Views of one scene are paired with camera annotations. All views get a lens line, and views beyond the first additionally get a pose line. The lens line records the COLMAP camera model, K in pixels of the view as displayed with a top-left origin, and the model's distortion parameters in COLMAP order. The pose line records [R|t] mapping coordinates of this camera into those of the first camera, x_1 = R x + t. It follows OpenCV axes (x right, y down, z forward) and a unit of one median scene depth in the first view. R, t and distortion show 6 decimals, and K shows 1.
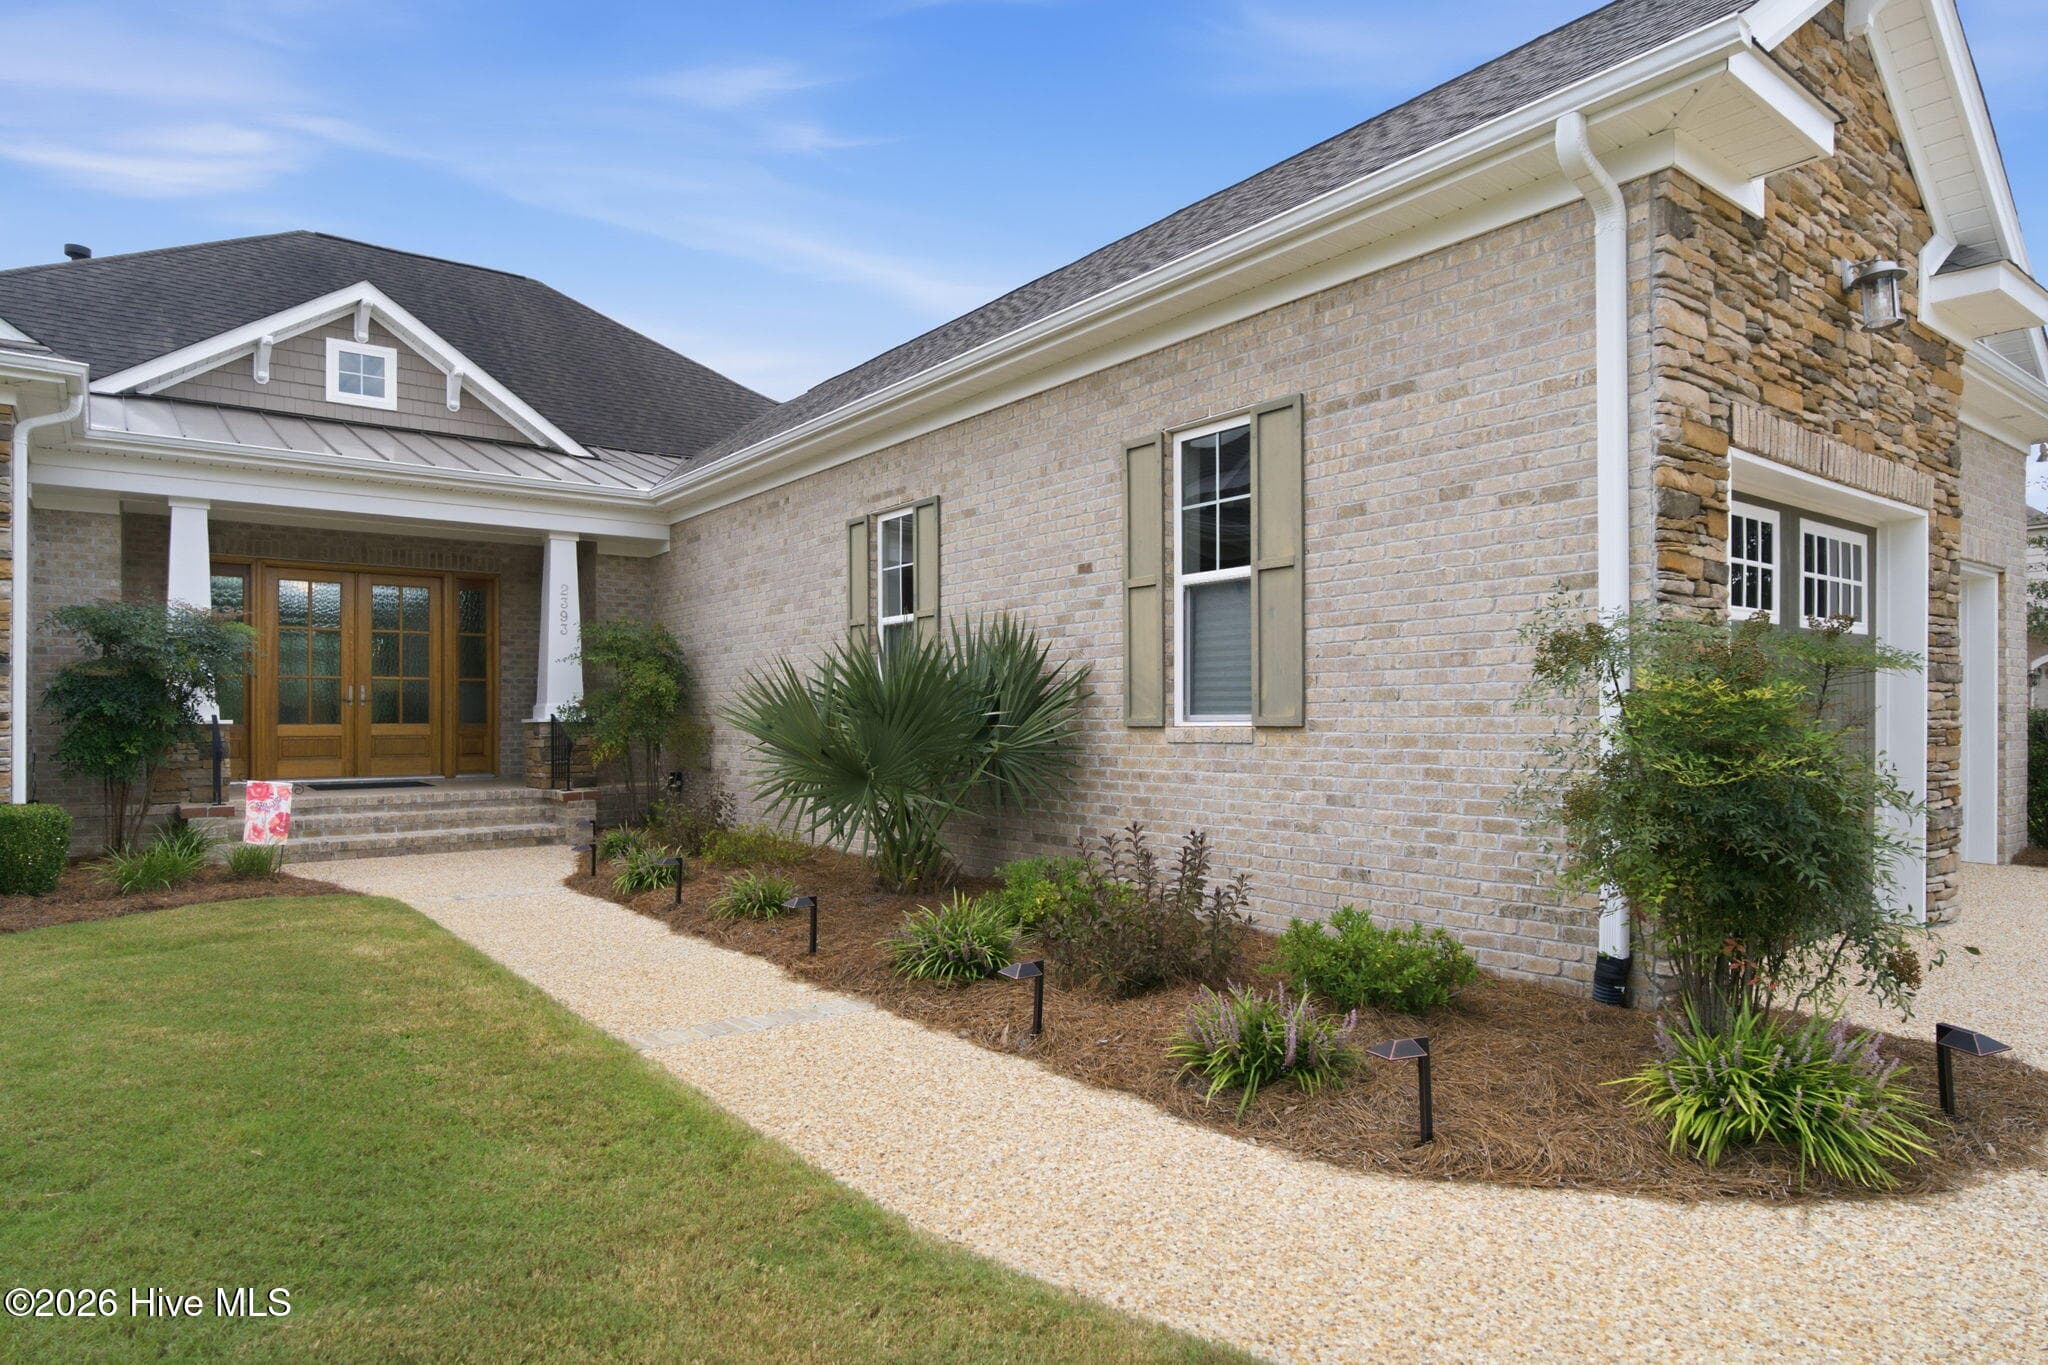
lens RADIAL K [[1196.4, 0, 1024.4], [0, 1196.4, 712.1], [0, 0, 1]] dist [-0.007346, 0.005995]
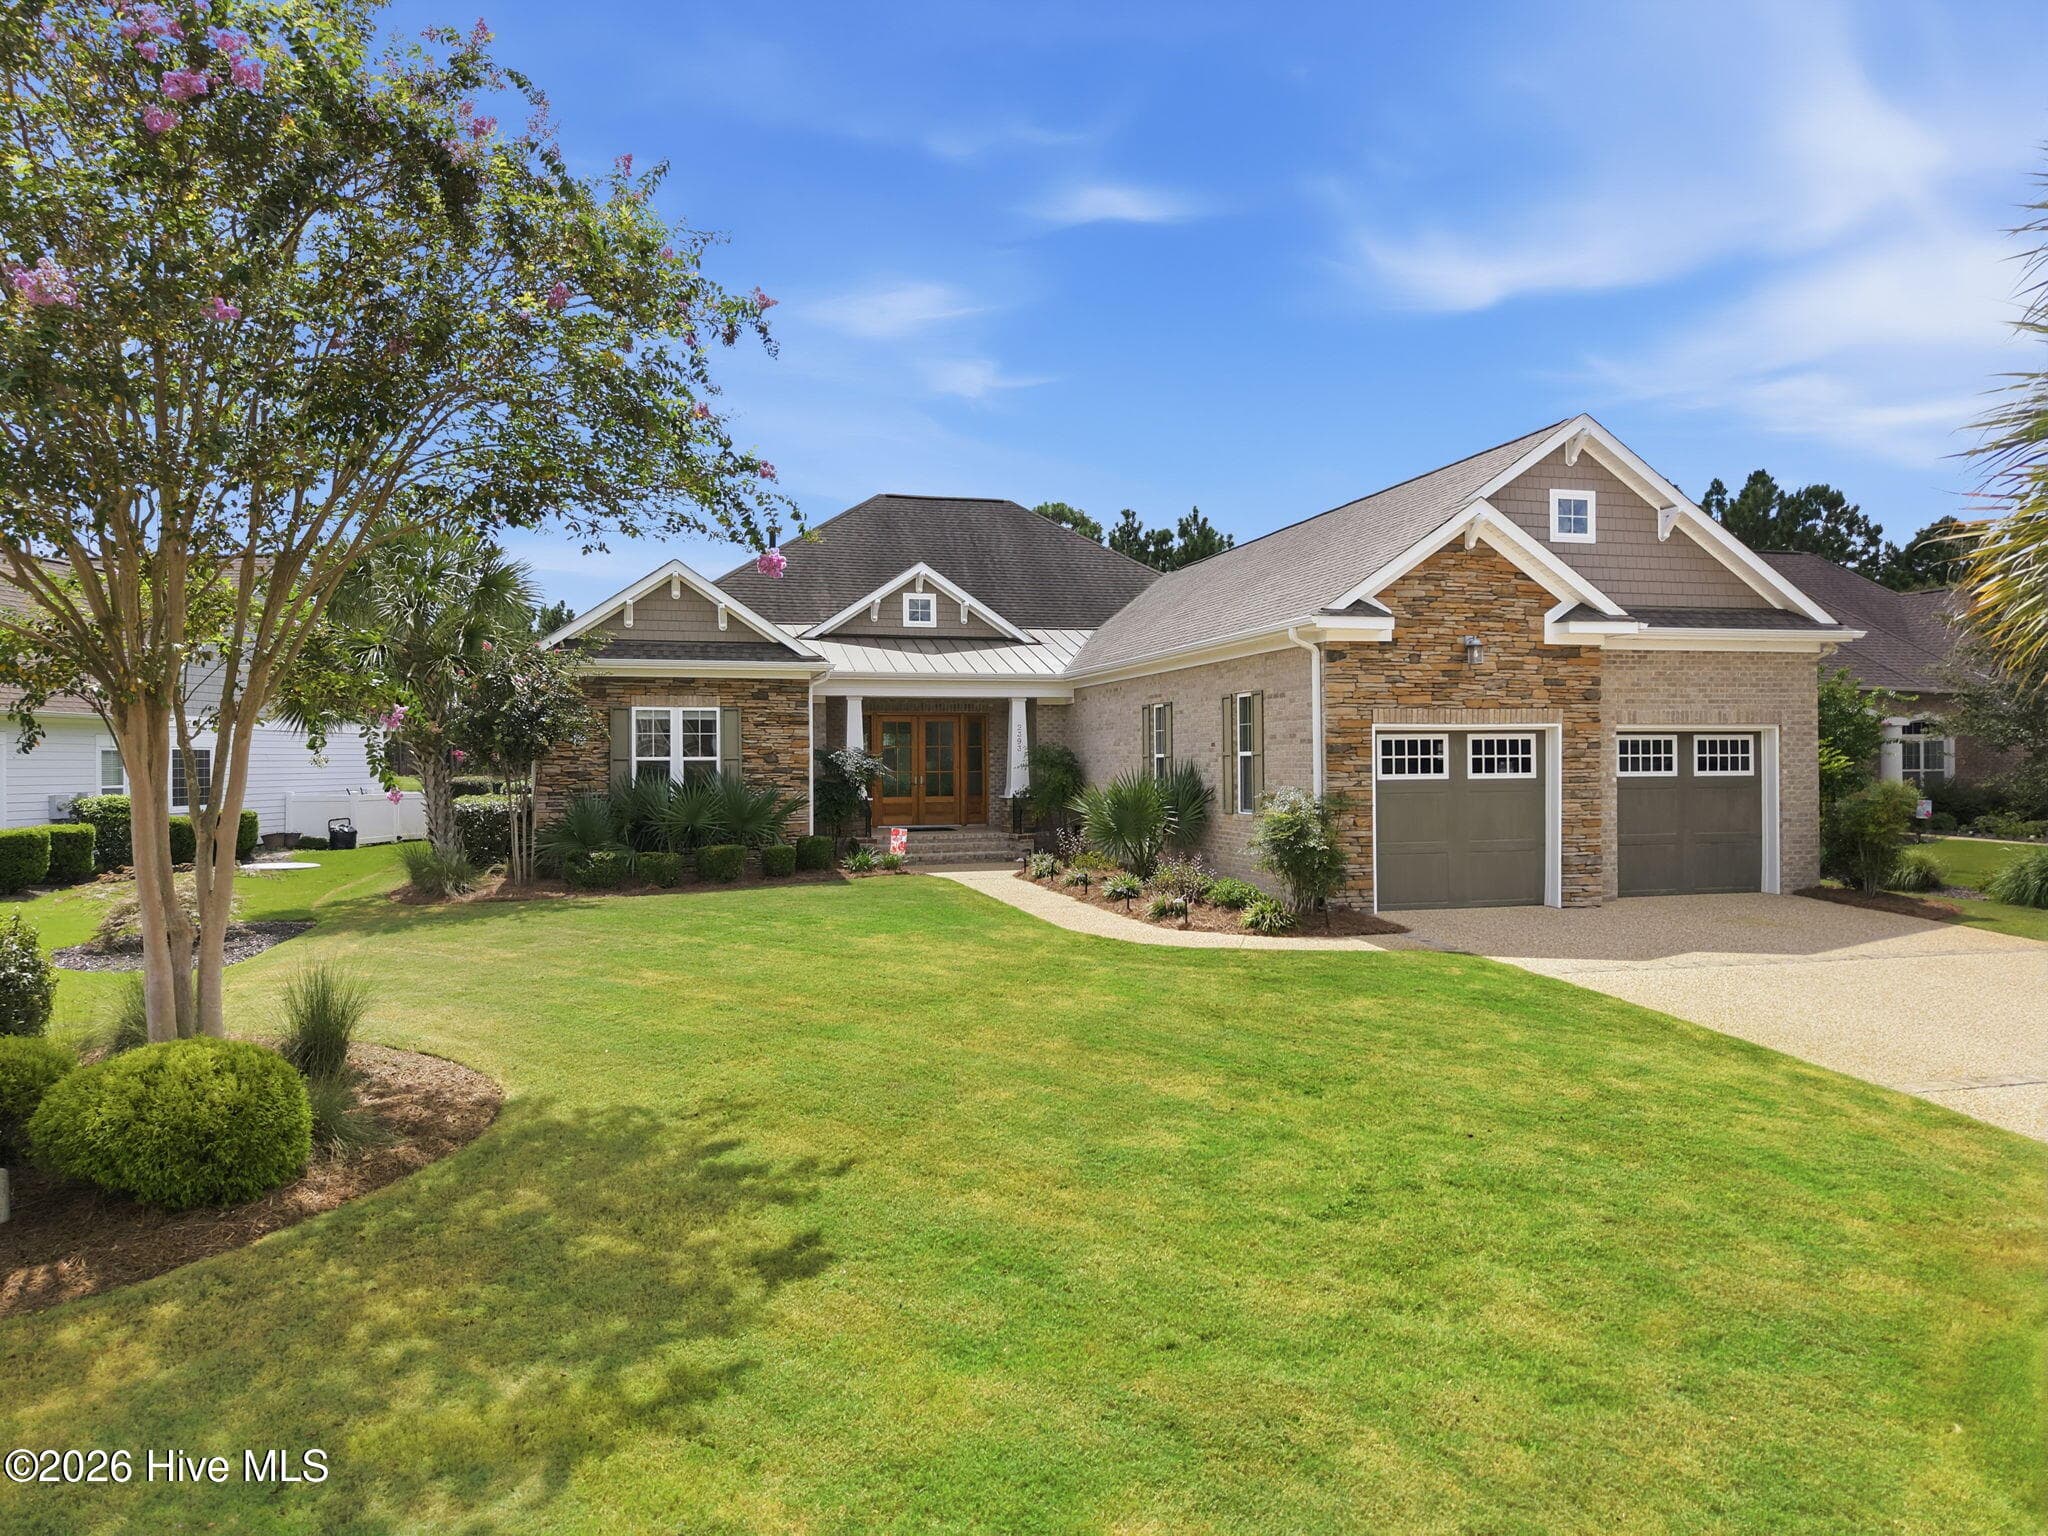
lens RADIAL K [[1377.8, 0, 1026.4], [0, 1377.8, 774.5], [0, 0, 1]] dist [0.029604, -0.022141]
pose [[0.923699, 0.002691, -0.383110, 0.463692], [0.004681, 0.999821, 0.018307, -0.069829], [0.383091, -0.018703, 0.923521, -1.014676]]
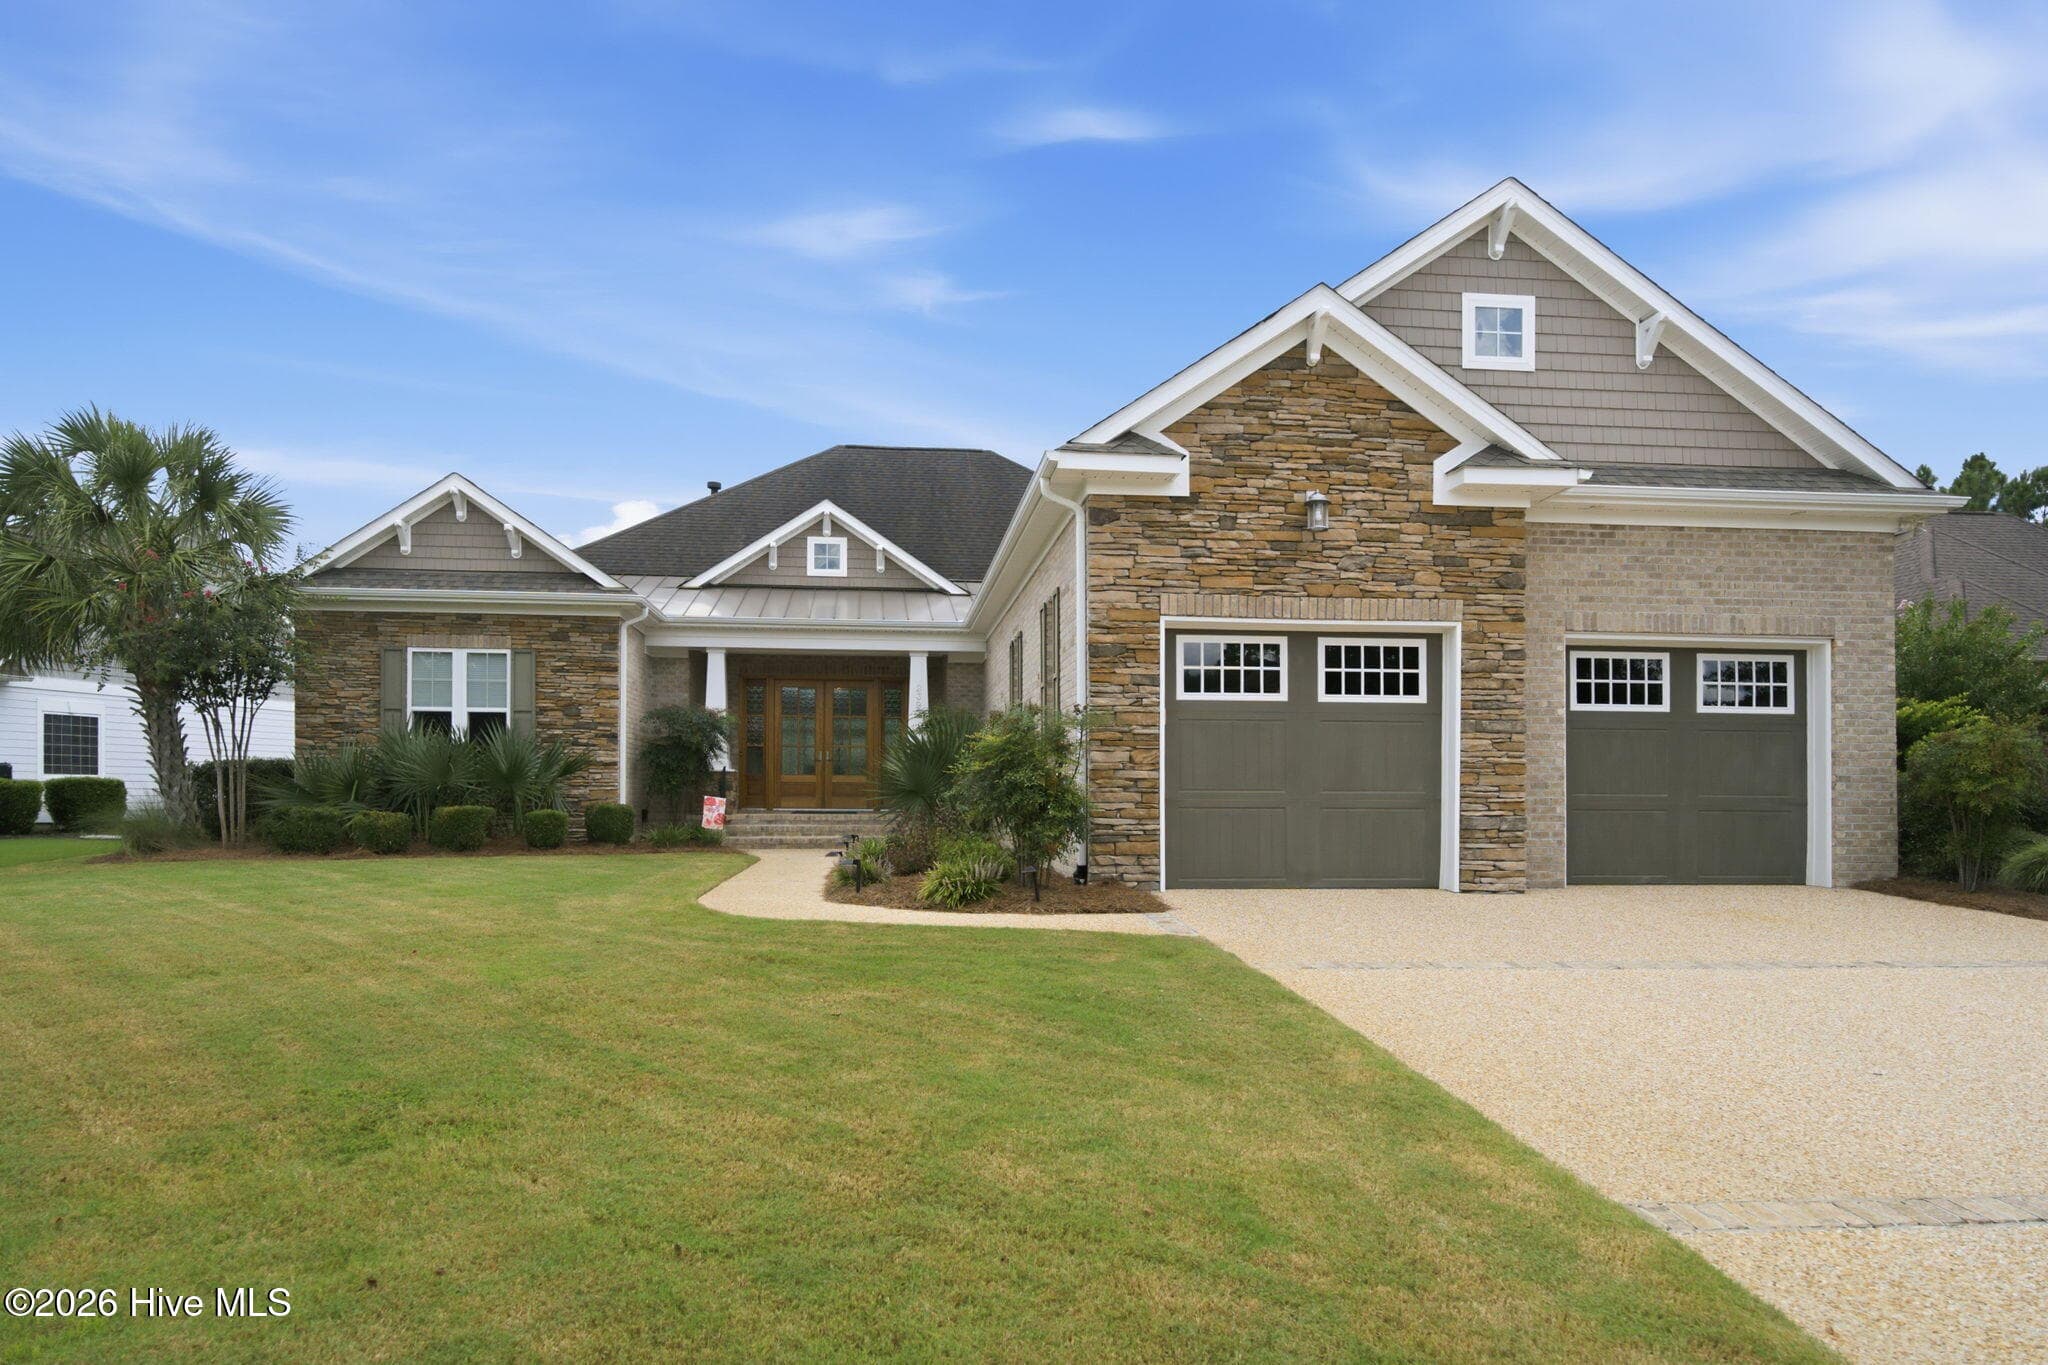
lens RADIAL K [[1337.9, 0, 1028.2], [0, 1337.9, 790.6], [0, 0, 1]] dist [0.010966, 0.001929]
pose [[0.856505, 0.006261, -0.516100, 0.658510], [-0.005895, 0.999980, 0.002348, 0.027467], [0.516105, 0.001031, 0.856525, -0.433888]]
